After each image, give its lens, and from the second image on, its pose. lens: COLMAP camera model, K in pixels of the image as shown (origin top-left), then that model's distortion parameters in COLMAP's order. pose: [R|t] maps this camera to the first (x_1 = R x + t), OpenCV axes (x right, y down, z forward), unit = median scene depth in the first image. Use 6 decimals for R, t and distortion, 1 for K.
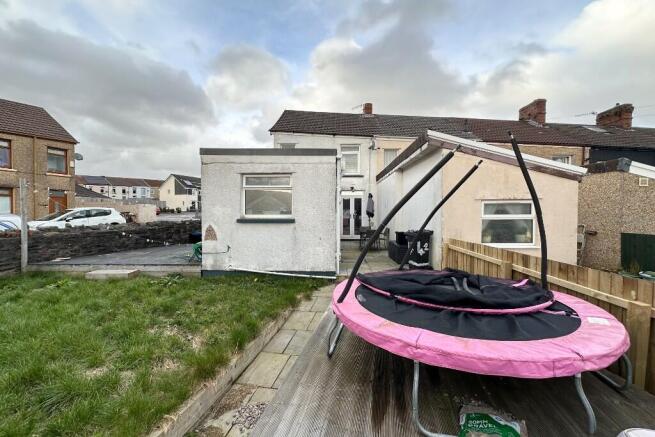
lens RADIAL K [[258.9, 0, 327.5], [0, 258.9, 217.2], [0, 0, 1]] dist [-0.001547, 0.000098]
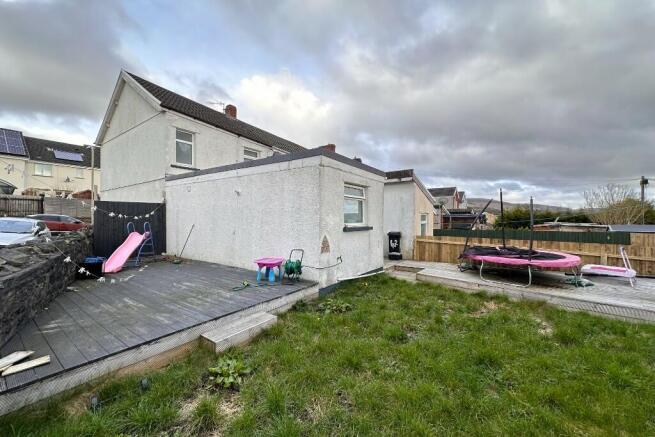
lens RADIAL K [[258.9, 0, 326.7], [0, 258.9, 218.5], [0, 0, 1]] dist [-0.001547, 0.000098]
pose [[0.556147, 0.001308, 0.831083, -1.186215], [0.014670, 0.999828, -0.011391, -0.018409], [-0.830955, 0.018527, 0.556032, 0.502237]]
